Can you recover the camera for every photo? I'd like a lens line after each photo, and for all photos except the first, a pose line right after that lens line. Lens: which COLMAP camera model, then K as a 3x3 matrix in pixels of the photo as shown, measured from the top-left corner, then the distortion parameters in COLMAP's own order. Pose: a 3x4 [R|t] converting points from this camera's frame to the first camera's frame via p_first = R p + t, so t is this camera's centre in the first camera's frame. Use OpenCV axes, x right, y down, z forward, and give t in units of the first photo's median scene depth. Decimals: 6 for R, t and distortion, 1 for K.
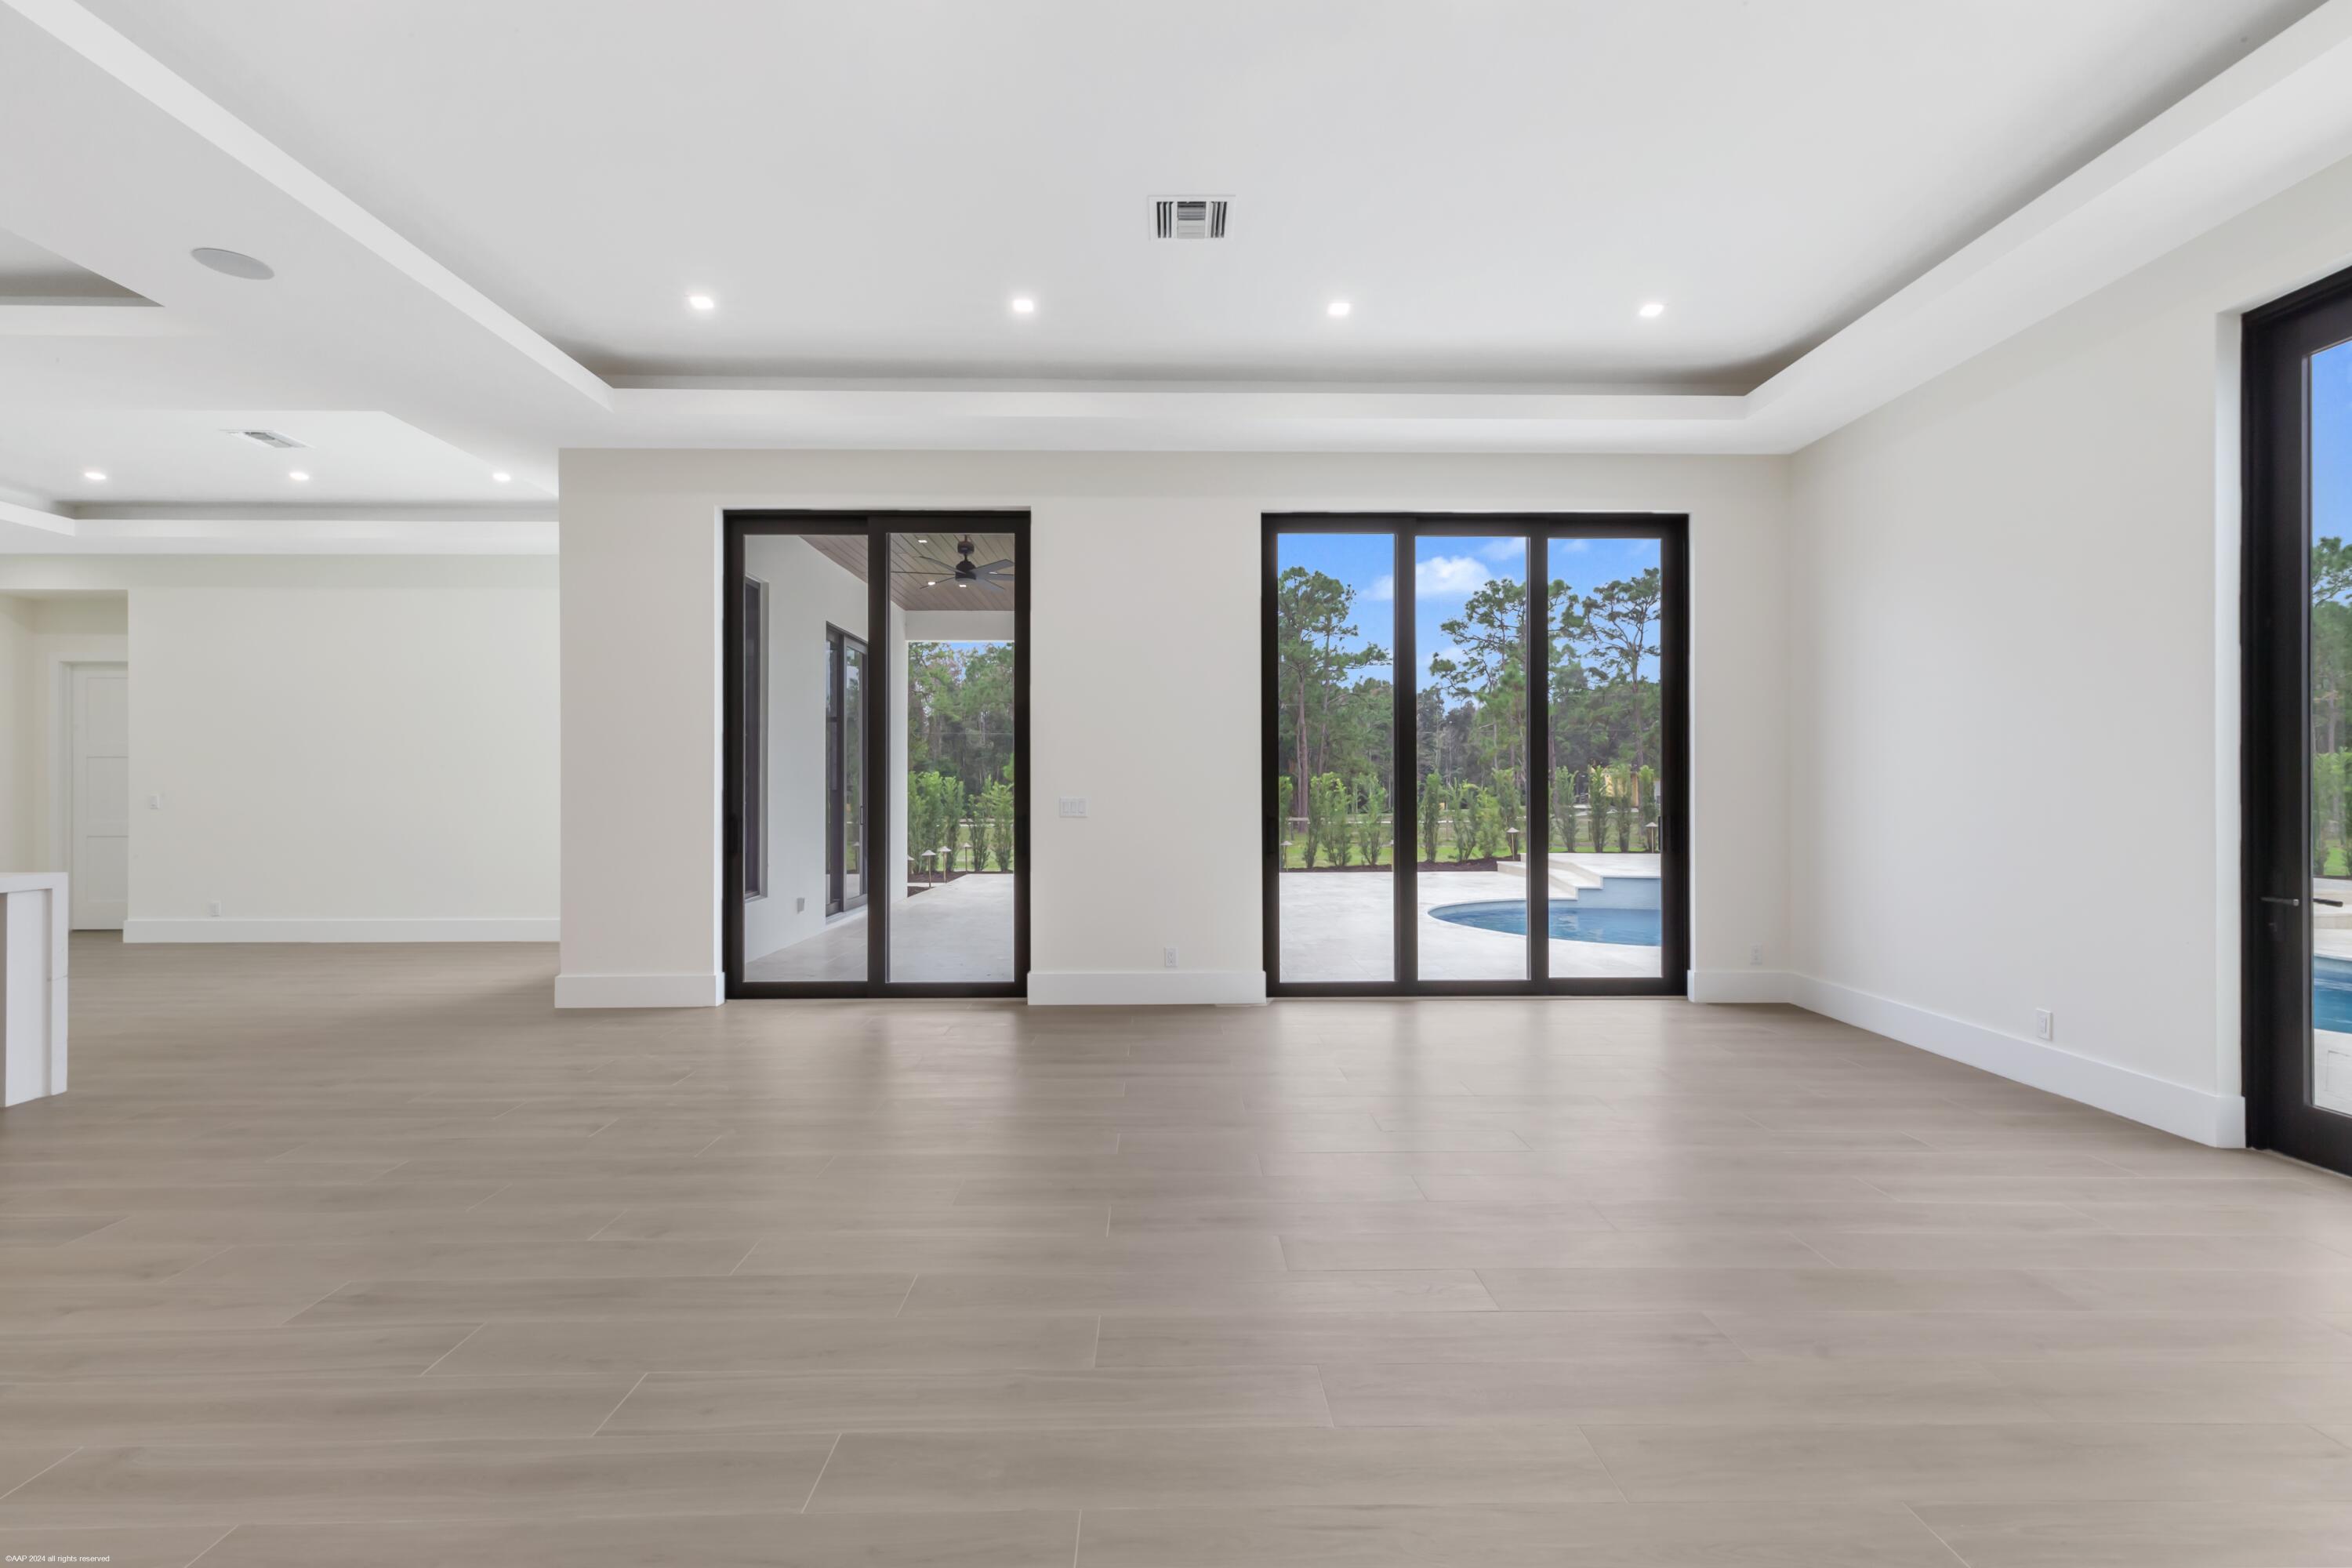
lens RADIAL K [[1087.9, 0, 1171.5], [0, 1087.9, 817.9], [0, 0, 1]] dist [0.002827, 0.000297]
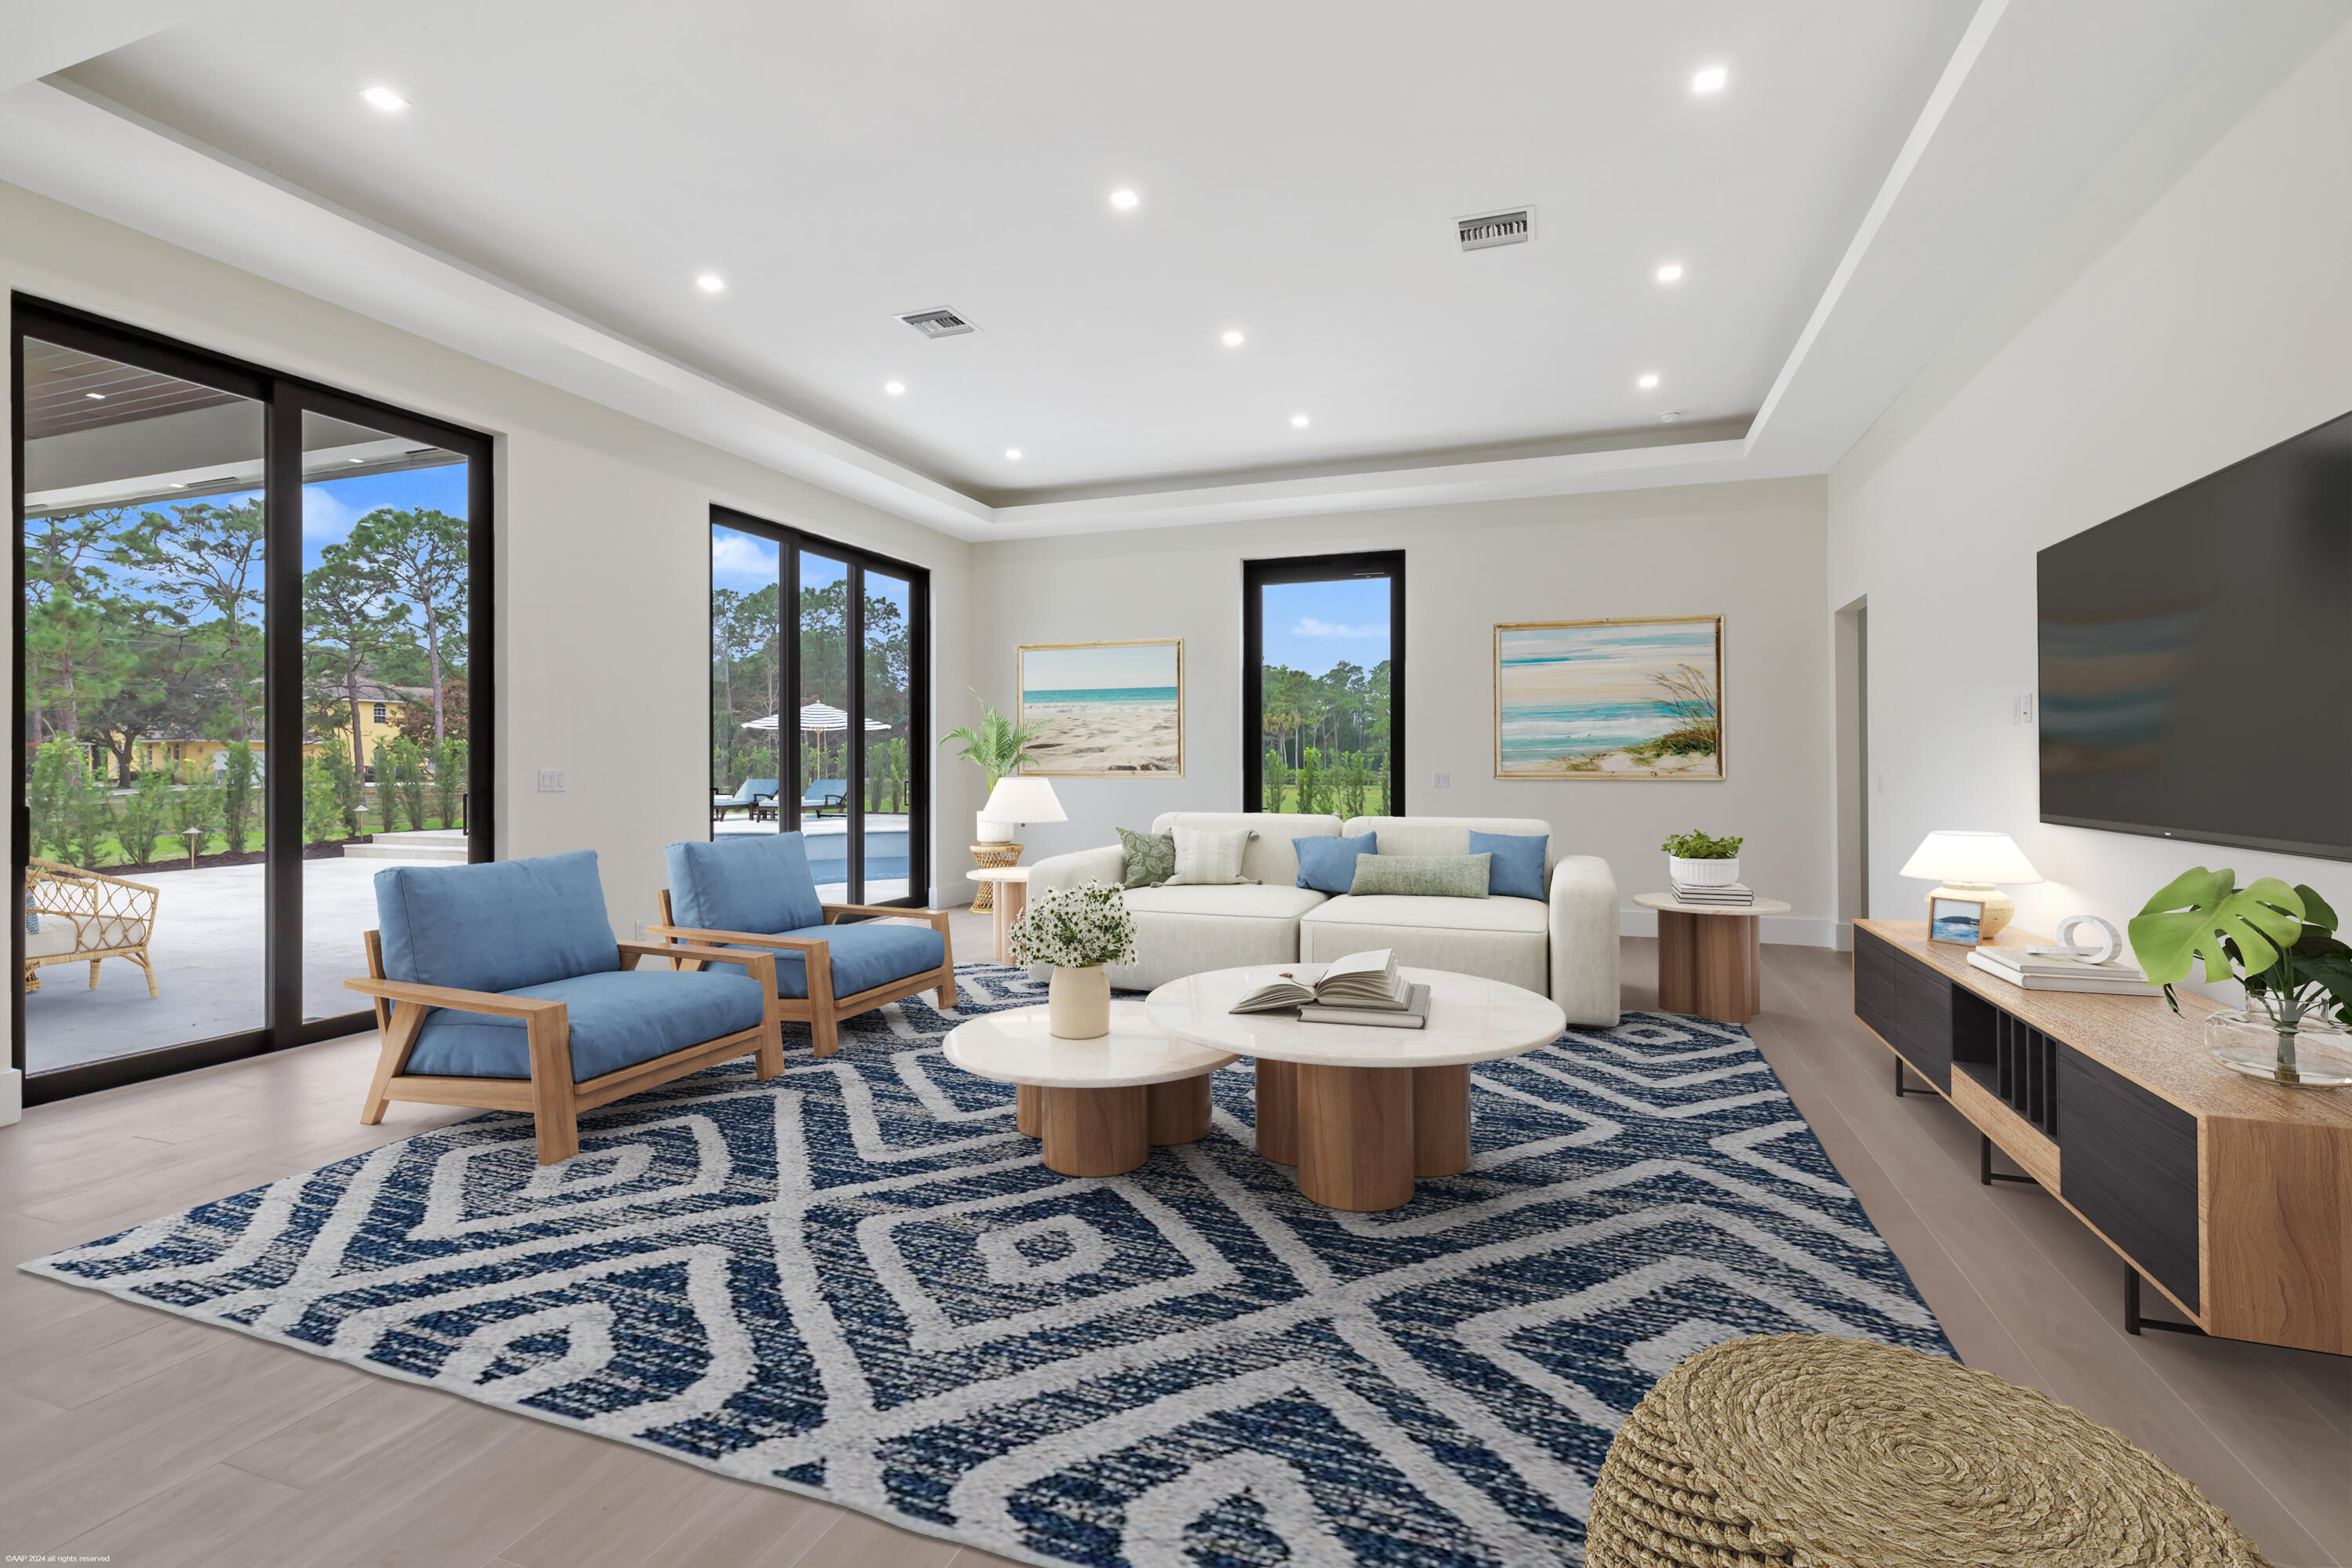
lens RADIAL K [[1099.0, 0, 1176.0], [0, 1099.0, 784.0], [0, 0, 1]] dist [0.081615, -0.016514]
pose [[0.376228, -0.015045, 0.926405, -0.593238], [0.024152, 0.999688, 0.006427, 0.006581], [-0.926212, 0.019956, 0.376473, 0.106706]]
